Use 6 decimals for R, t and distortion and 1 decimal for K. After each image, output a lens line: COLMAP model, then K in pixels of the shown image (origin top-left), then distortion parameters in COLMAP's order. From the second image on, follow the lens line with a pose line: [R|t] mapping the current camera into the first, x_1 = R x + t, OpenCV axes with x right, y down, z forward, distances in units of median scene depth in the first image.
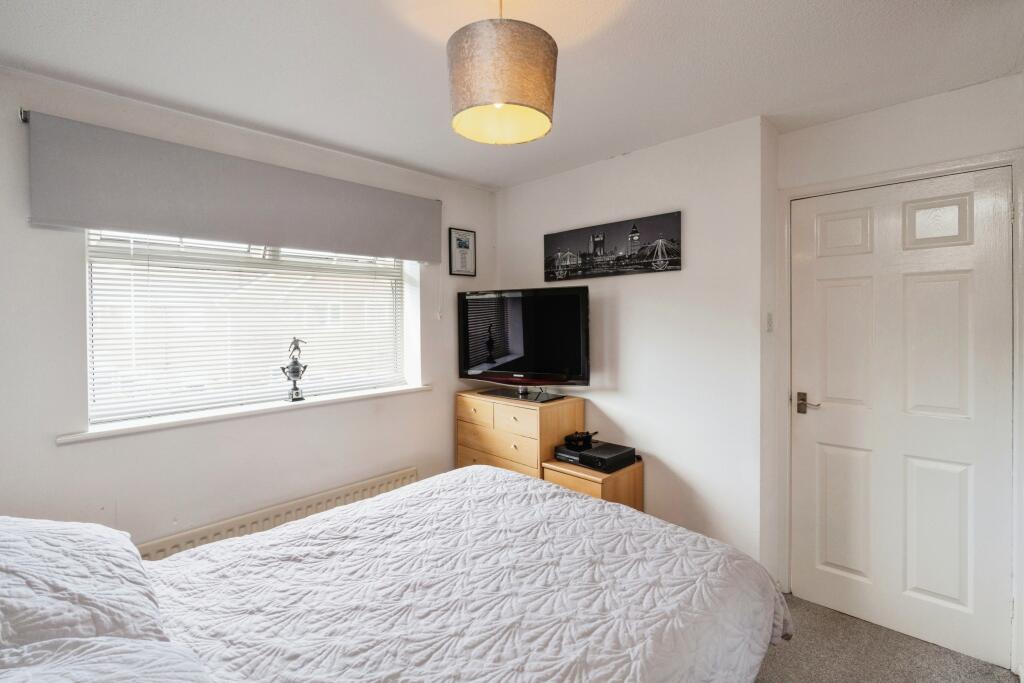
lens RADIAL K [[465.2, 0, 512.9], [0, 465.2, 325.7], [0, 0, 1]] dist [-0.001921, -0.000233]
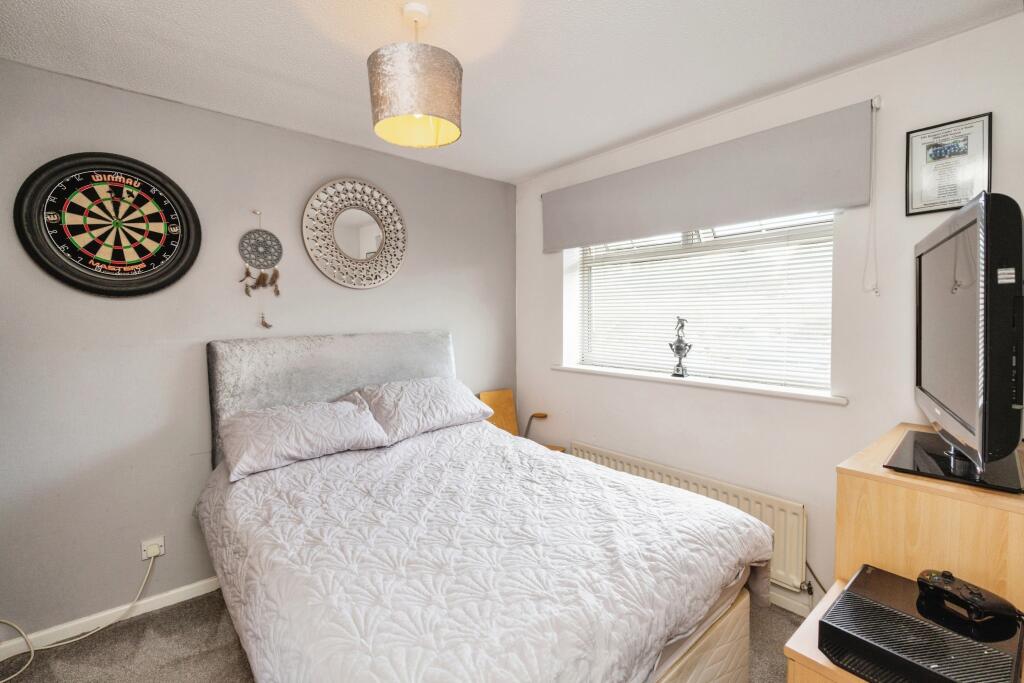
lens RADIAL K [[448.2, 0, 501.4], [0, 448.2, 324.2], [0, 0, 1]] dist [-0.003208, -0.000702]
pose [[-0.115828, 0.034127, -0.992683, 0.715813], [-0.007377, 0.999352, 0.035217, 0.011559], [0.993242, 0.011402, -0.115501, 0.872541]]
